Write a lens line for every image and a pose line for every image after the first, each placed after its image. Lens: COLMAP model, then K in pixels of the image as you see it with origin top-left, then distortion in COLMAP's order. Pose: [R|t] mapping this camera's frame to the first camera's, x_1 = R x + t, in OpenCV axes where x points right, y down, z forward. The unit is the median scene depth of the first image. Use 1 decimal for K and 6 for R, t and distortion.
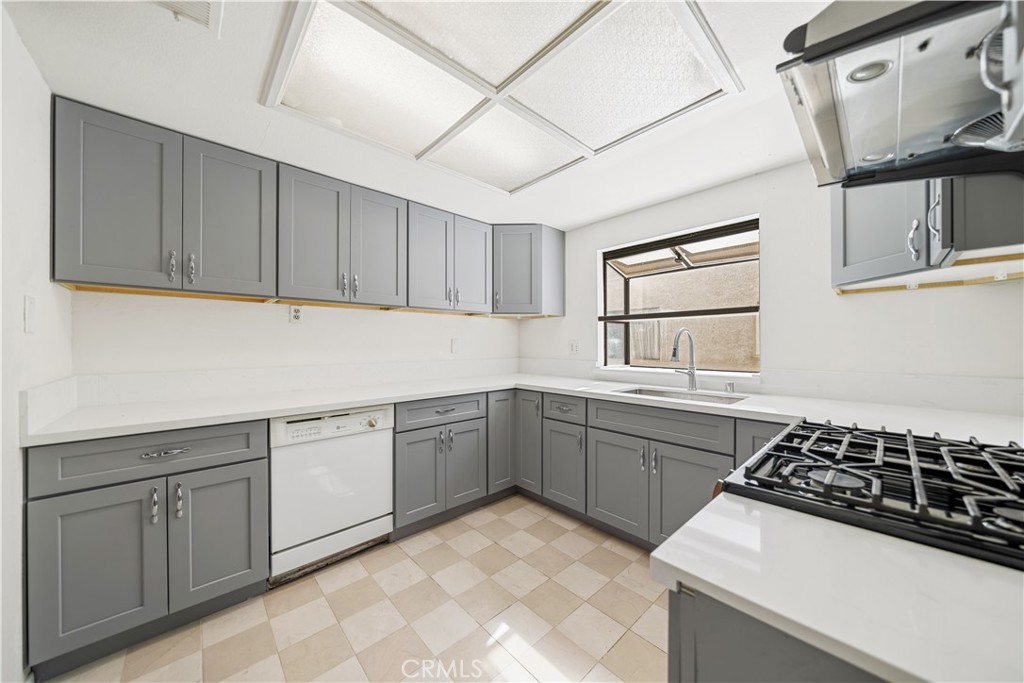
lens RADIAL K [[351.9, 0, 514.9], [0, 351.9, 345.3], [0, 0, 1]] dist [-0.000871, -0.000065]
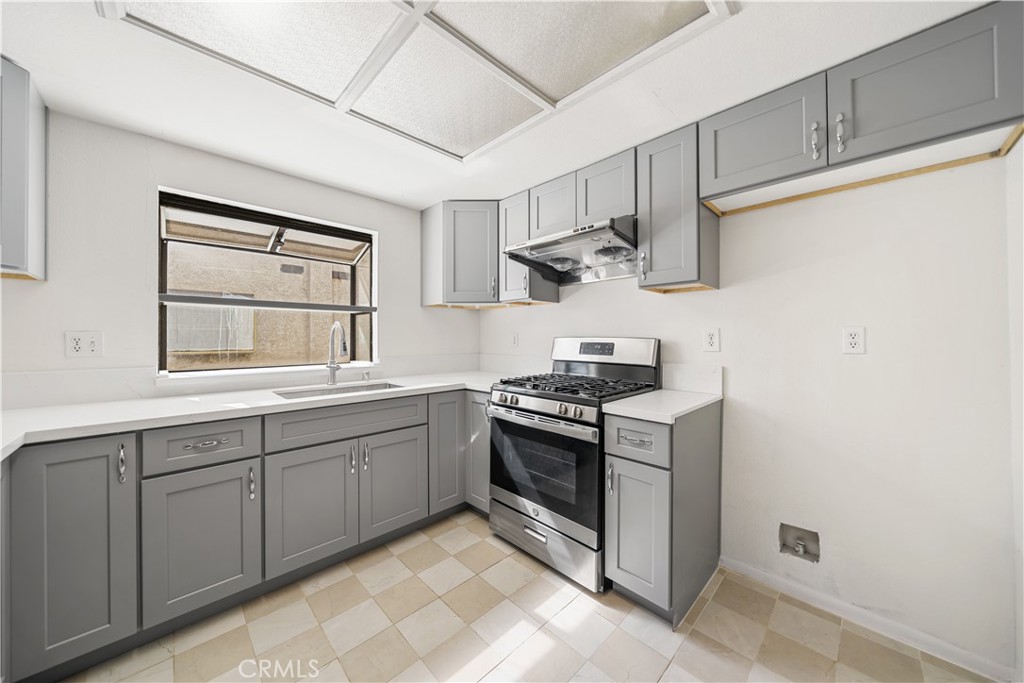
lens RADIAL K [[355.7, 0, 515.9], [0, 355.7, 336.1], [0, 0, 1]] dist [-0.000017, -0.000114]
pose [[-0.030974, 0.004892, 0.999508, -0.518637], [0.005493, 0.999974, -0.004724, -0.001925], [-0.999505, 0.005344, -0.031000, 0.511699]]
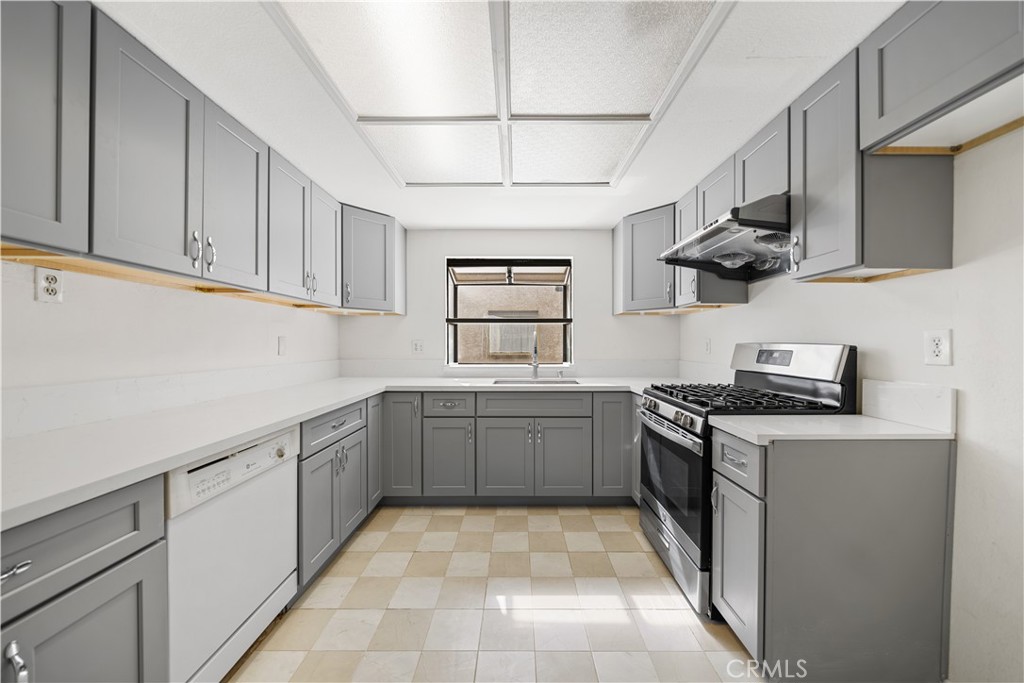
lens RADIAL K [[359.4, 0, 515.7], [0, 359.4, 346.1], [0, 0, 1]] dist [-0.000757, -0.000138]
pose [[0.680870, -0.002394, 0.732400, -0.543382], [0.001201, 0.999997, 0.002152, 0.001859], [-0.732403, -0.000586, 0.680871, 0.126406]]
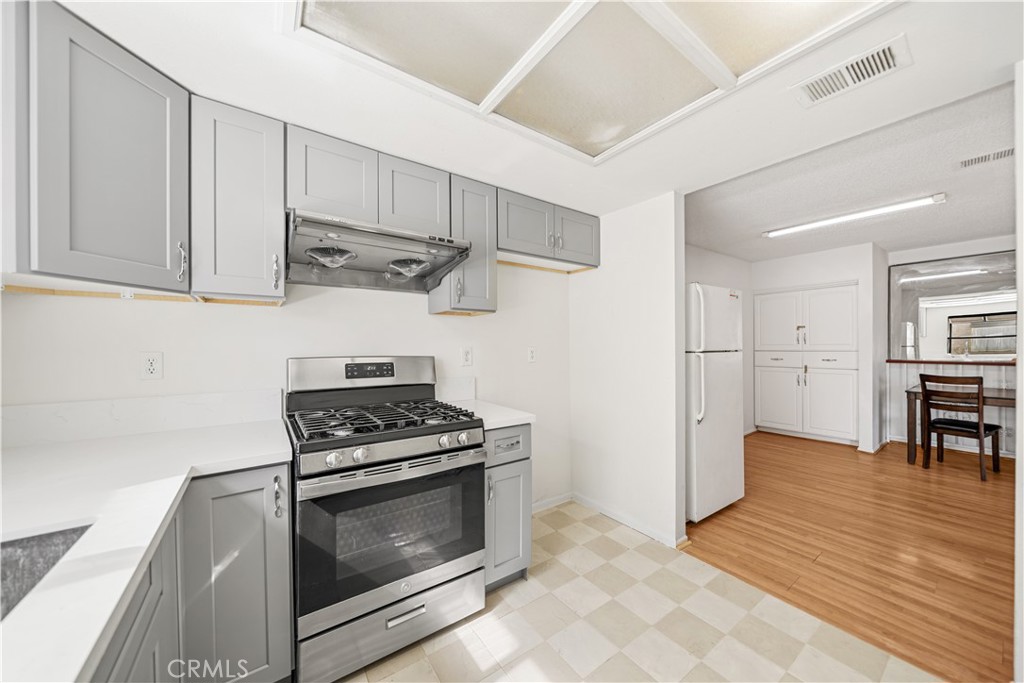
lens RADIAL K [[359.4, 0, 515.7], [0, 359.4, 346.1], [0, 0, 1]] dist [-0.000757, -0.000138]
pose [[-0.991953, 0.004910, 0.126515, 0.027881], [0.005969, 0.999950, 0.007991, -0.032100], [-0.126469, 0.008682, -0.991933, 1.047727]]
